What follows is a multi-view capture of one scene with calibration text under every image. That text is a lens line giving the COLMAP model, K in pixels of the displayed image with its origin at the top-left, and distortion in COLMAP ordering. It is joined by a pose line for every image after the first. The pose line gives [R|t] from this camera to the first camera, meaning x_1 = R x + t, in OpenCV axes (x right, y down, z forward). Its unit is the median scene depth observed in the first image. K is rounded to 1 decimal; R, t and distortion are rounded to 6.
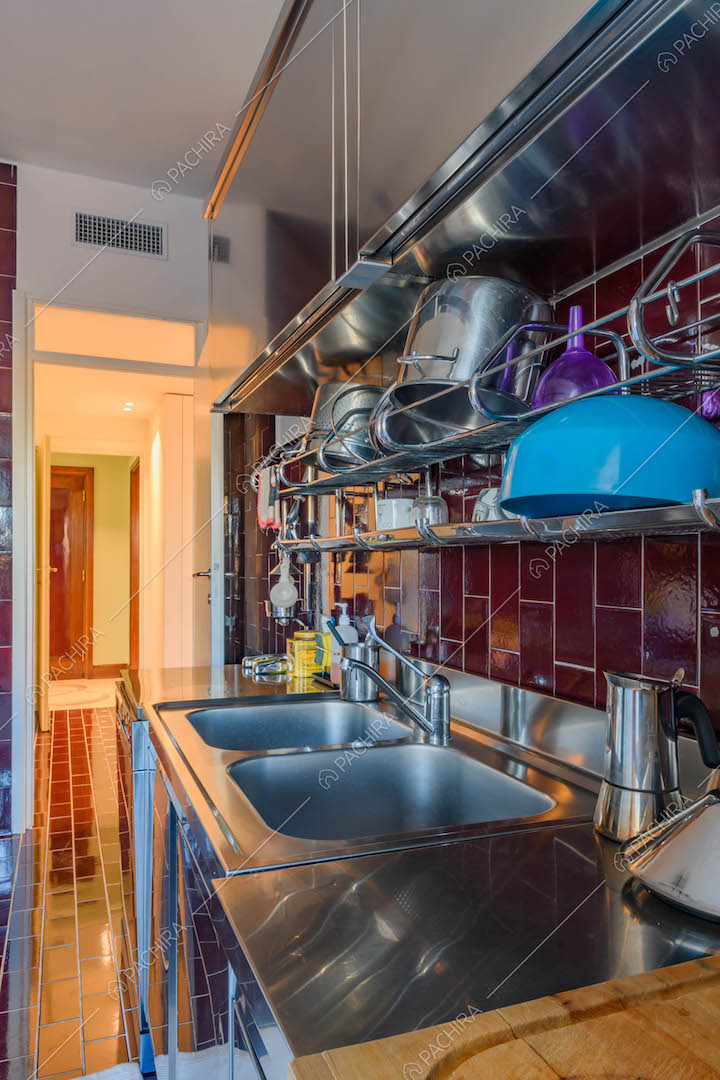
lens RADIAL K [[753.7, 0, 357.2], [0, 753.7, 554.7], [0, 0, 1]] dist [0.022751, -0.033800]
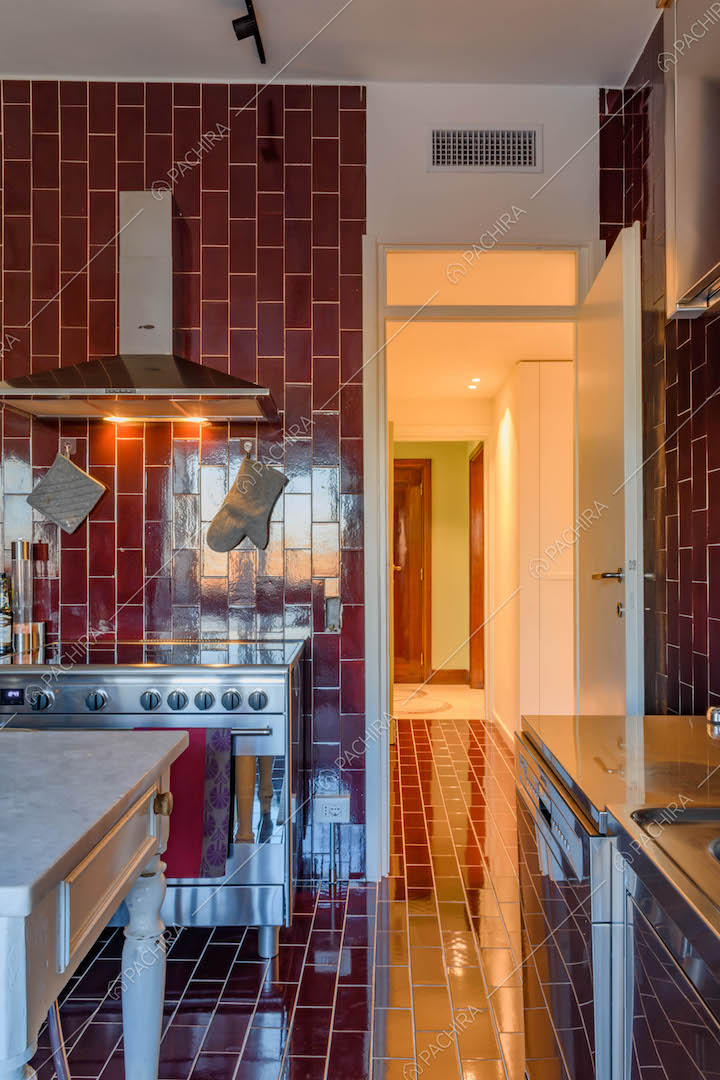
lens RADIAL K [[769.9, 0, 366.2], [0, 769.9, 565.2], [0, 0, 1]] dist [0.000476, 0.000841]
pose [[0.920487, -0.000240, -0.390774, -0.113911], [0.006650, 0.999865, 0.015050, 0.003052], [0.390717, -0.016452, 0.920364, 0.201786]]
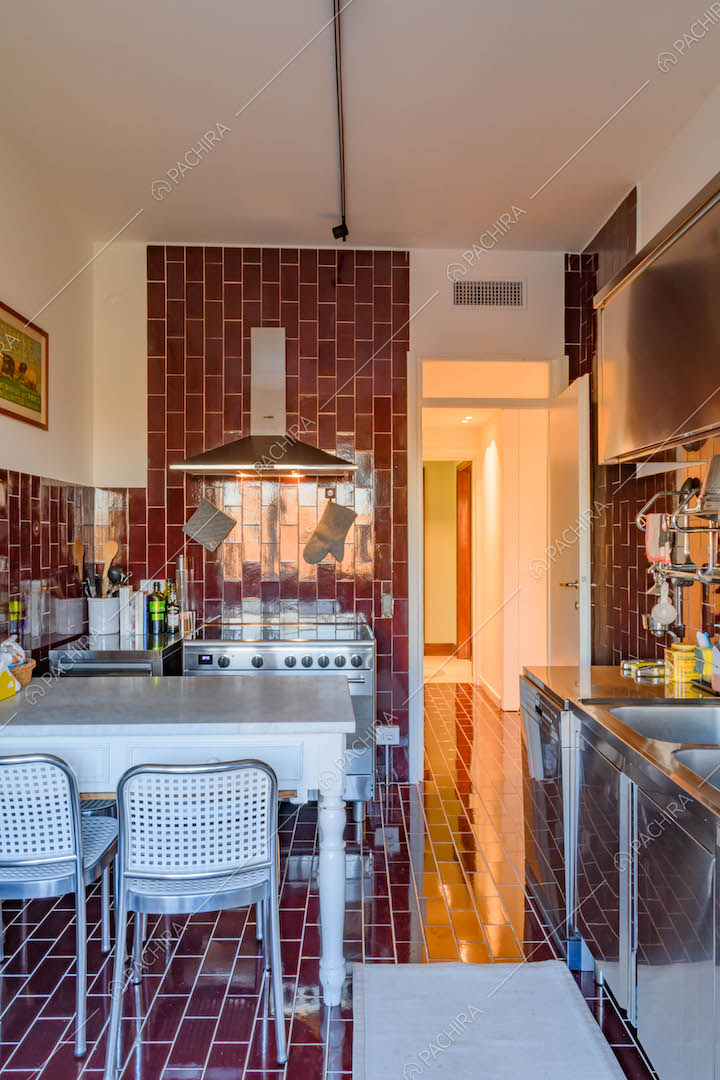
lens RADIAL K [[760.7, 0, 360.0], [0, 760.7, 540.0], [0, 0, 1]] dist [0.020206, 0.000306]
pose [[0.933263, 0.000026, -0.359194, -0.072151], [0.005467, 0.999883, 0.014276, -0.054661], [0.359152, -0.015286, 0.933154, -0.206178]]
